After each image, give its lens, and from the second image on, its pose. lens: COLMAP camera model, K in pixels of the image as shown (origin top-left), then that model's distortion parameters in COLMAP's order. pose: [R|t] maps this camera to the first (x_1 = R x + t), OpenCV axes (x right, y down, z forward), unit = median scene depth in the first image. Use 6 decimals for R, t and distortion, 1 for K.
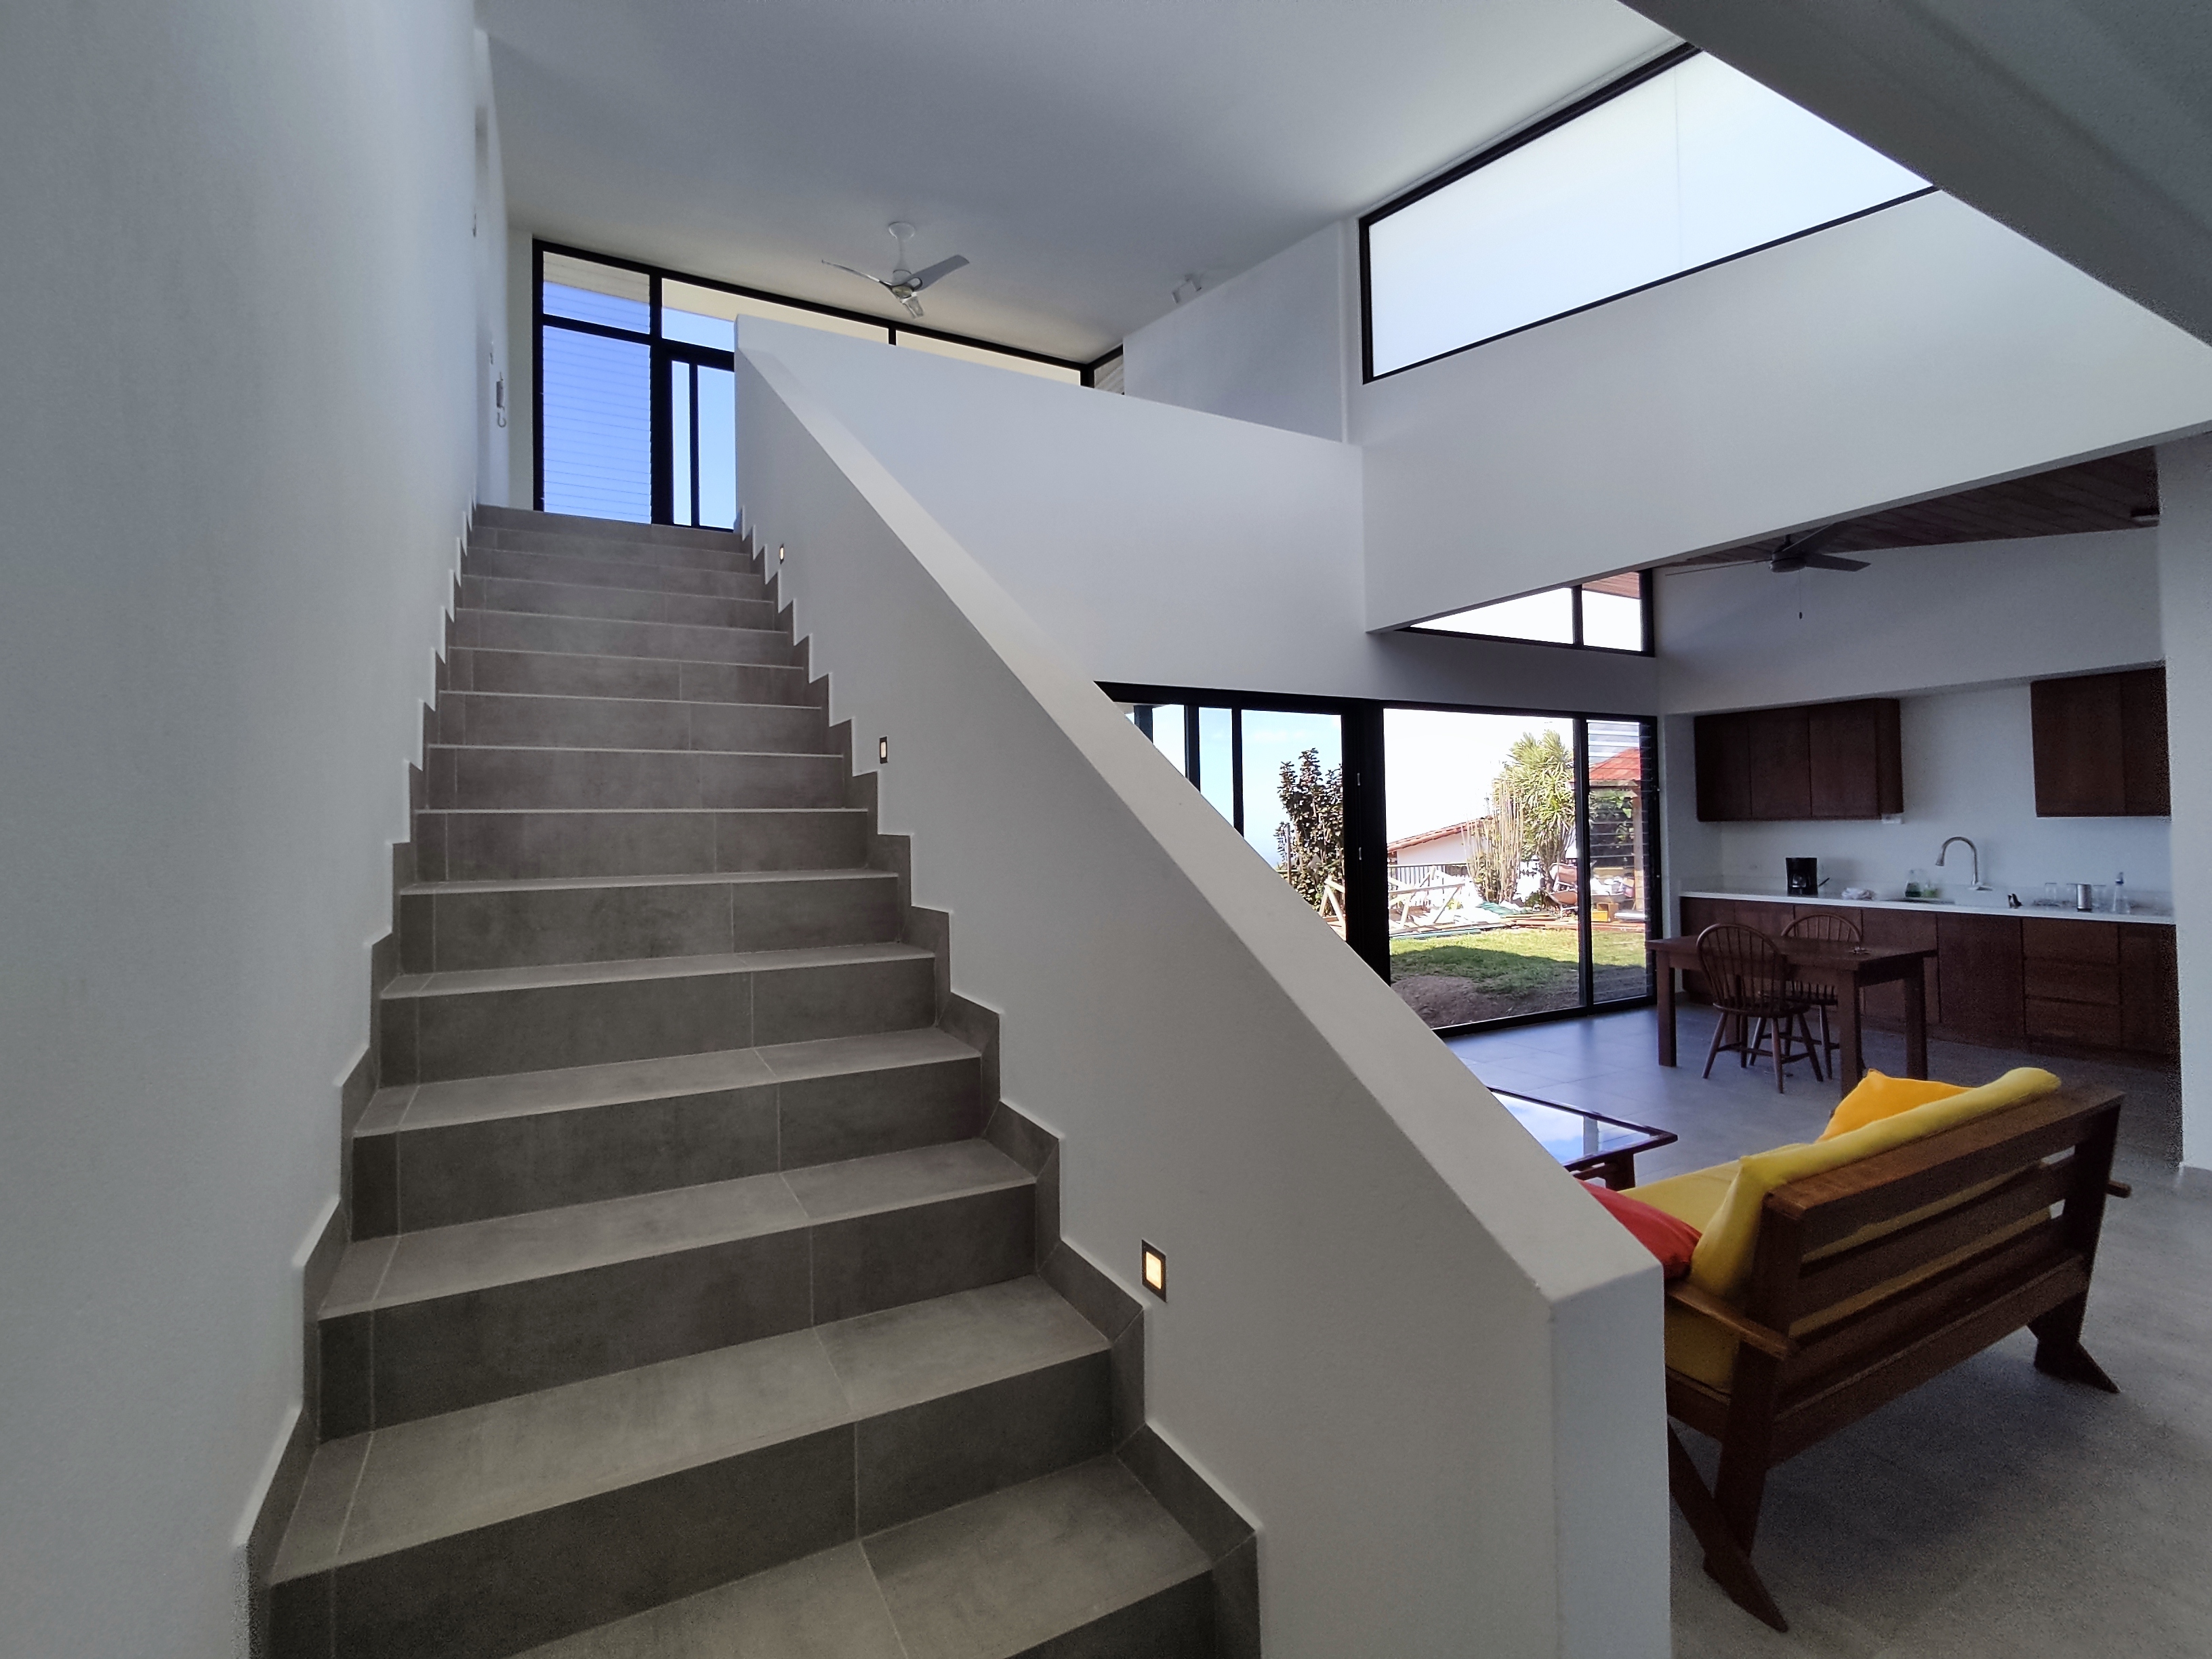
lens RADIAL K [[1022.1, 0, 1106.4], [0, 1022.1, 807.1], [0, 0, 1]] dist [-0.005298, -0.001459]
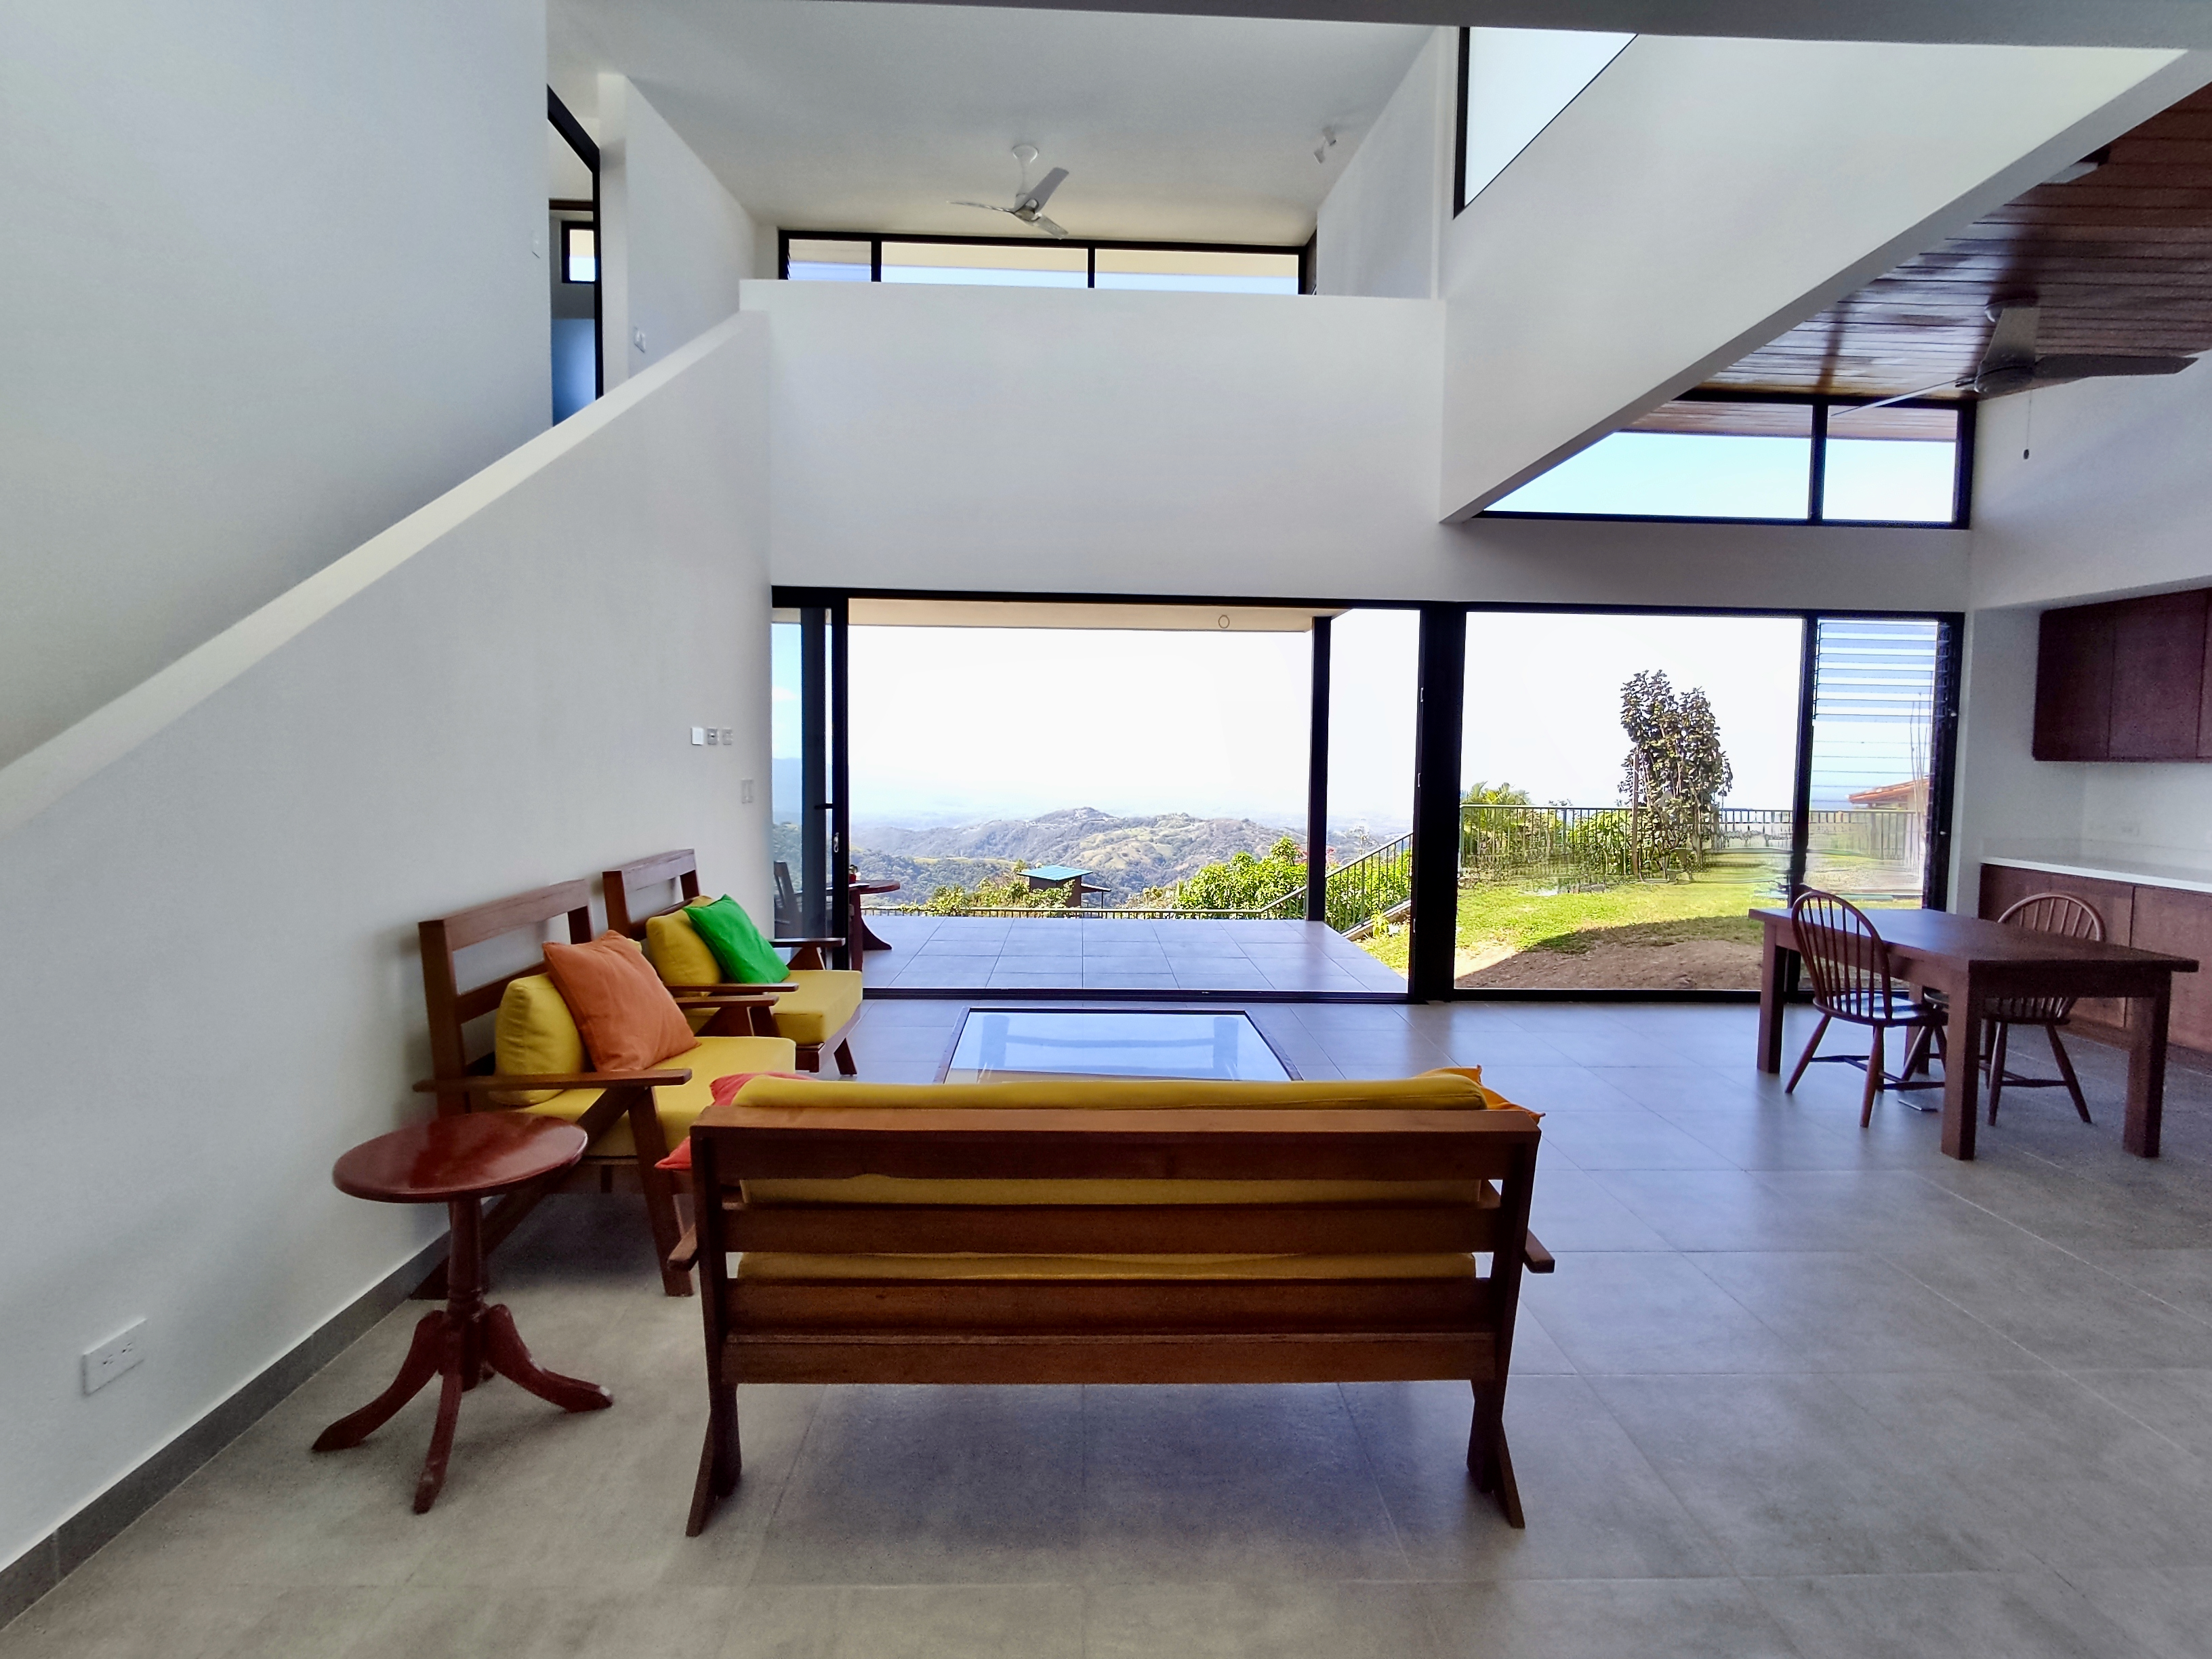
lens RADIAL K [[1020.9, 0, 1114.5], [0, 1020.9, 809.3], [0, 0, 1]] dist [-0.006086, 0.000252]
pose [[0.892666, 0.056048, -0.447221, 0.438369], [-0.020922, 0.996321, 0.083104, 0.003323], [0.450234, -0.064827, 0.890554, 0.106063]]
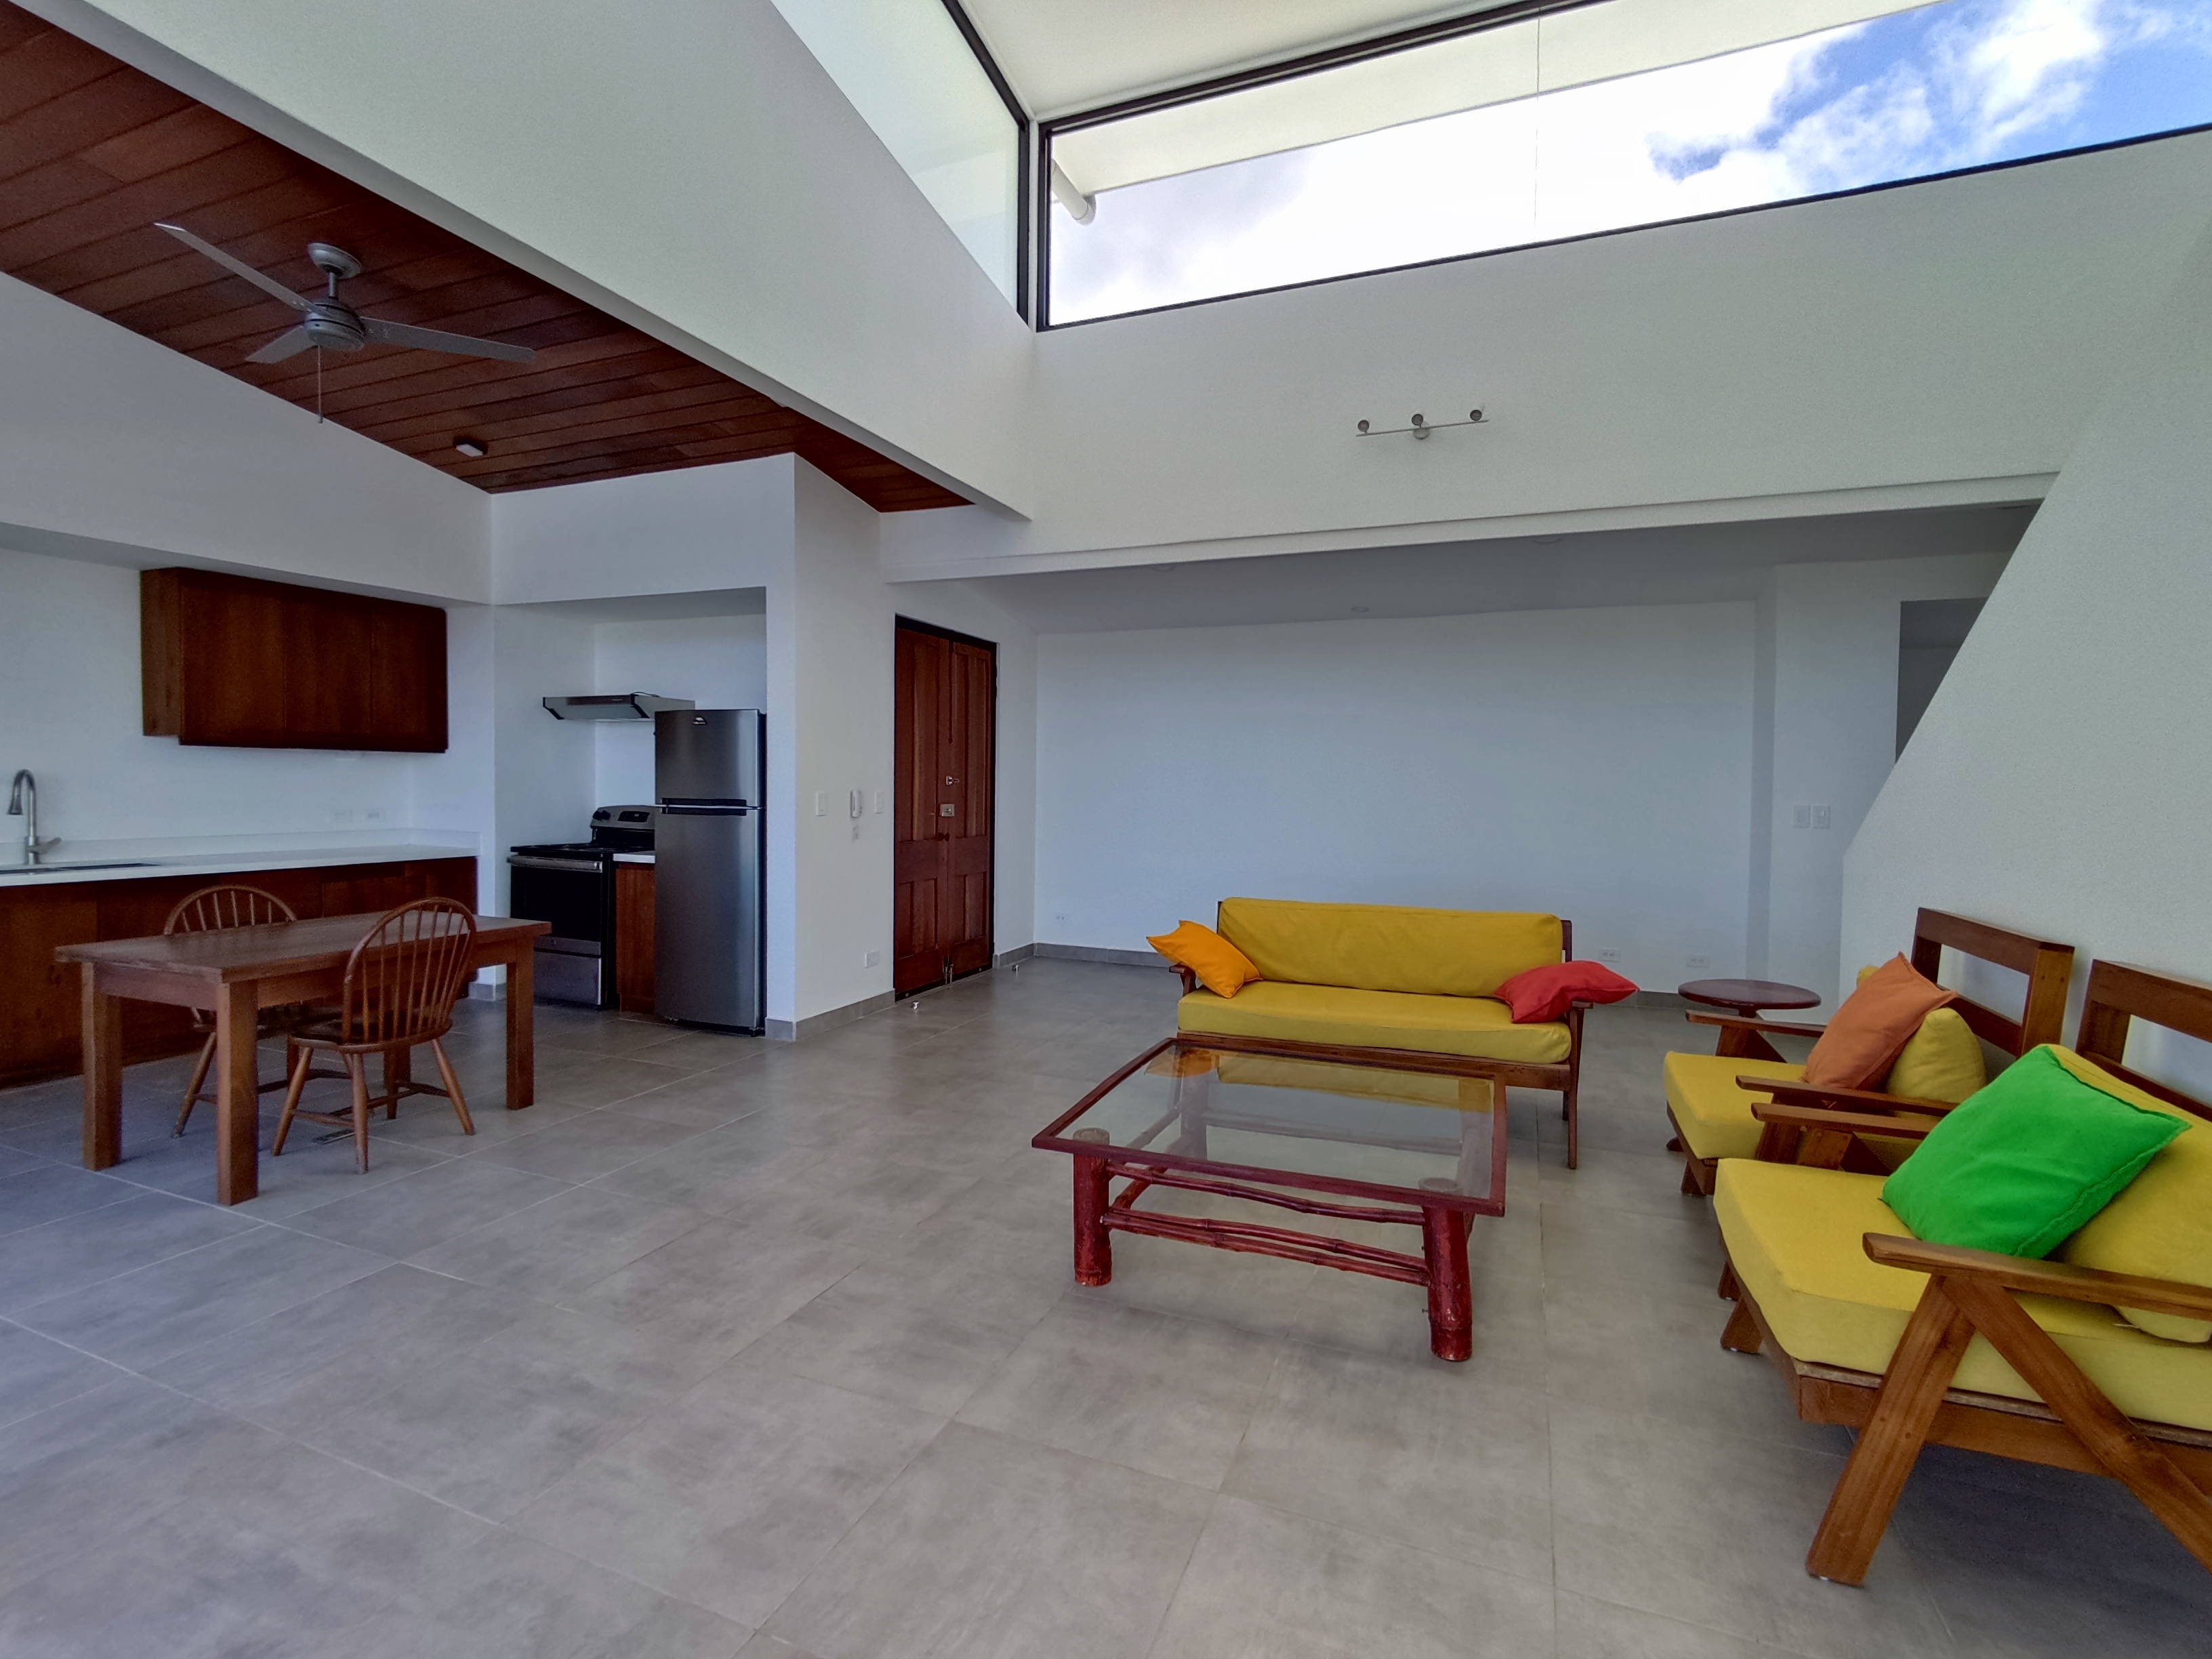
lens RADIAL K [[1020.9, 0, 1114.5], [0, 1020.9, 809.3], [0, 0, 1]] dist [-0.006086, 0.000252]
pose [[-0.636076, -0.017071, 0.771437, -0.130669], [-0.020048, 0.999783, 0.005594, 0.042863], [-0.771366, -0.011907, -0.636281, 0.985085]]
